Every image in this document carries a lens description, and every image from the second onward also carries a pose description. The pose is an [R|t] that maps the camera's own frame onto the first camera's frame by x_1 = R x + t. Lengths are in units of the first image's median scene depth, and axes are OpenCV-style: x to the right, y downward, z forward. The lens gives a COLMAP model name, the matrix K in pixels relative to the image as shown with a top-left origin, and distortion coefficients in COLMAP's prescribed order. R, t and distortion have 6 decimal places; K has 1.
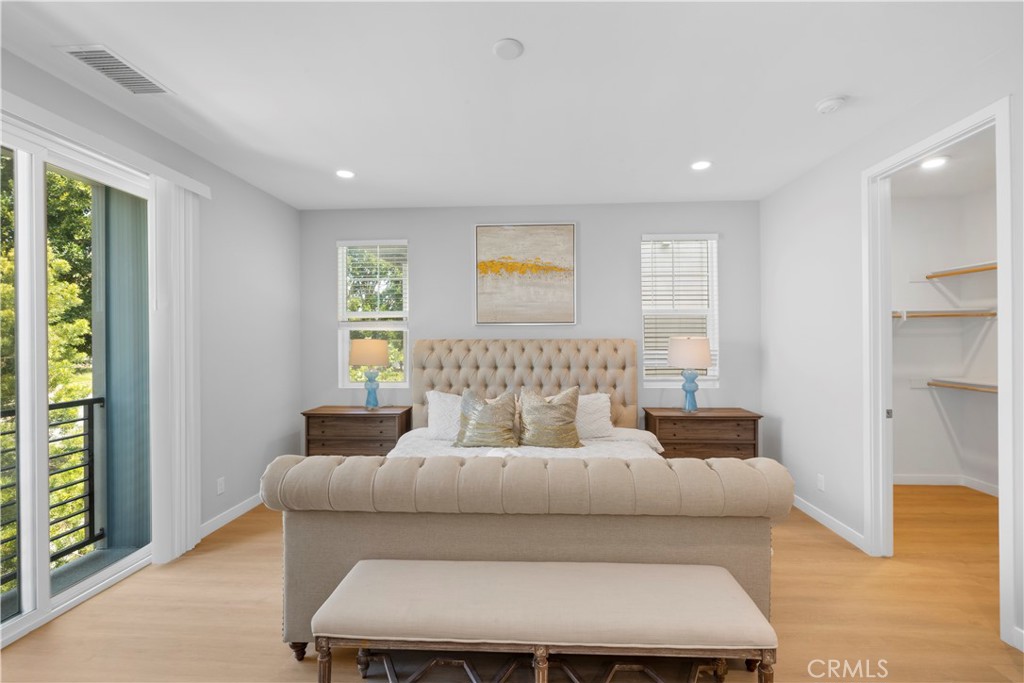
lens RADIAL K [[435.4, 0, 512.0], [0, 435.4, 341.5], [0, 0, 1]] dist [-0.000340, -0.000159]
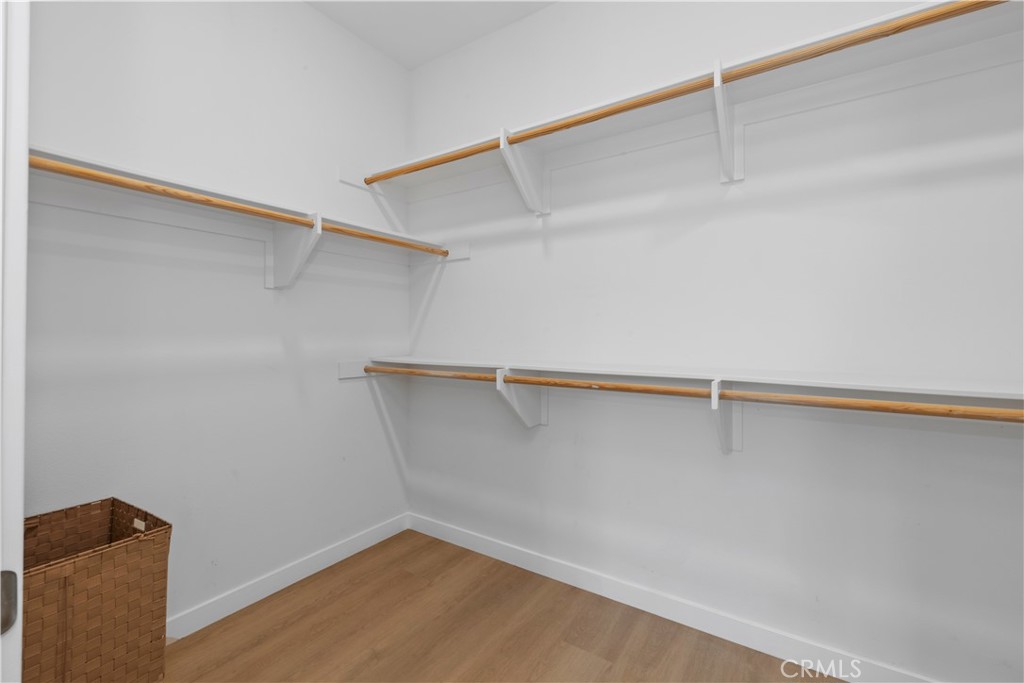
lens RADIAL K [[435.4, 0, 512.0], [0, 435.4, 341.5], [0, 0, 1]] dist [-0.000340, -0.000159]
pose [[0.517429, -0.009540, 0.855673, 0.575238], [-0.012275, 0.999752, 0.018569, 0.048790], [-0.855638, -0.020112, 0.517183, 0.549315]]
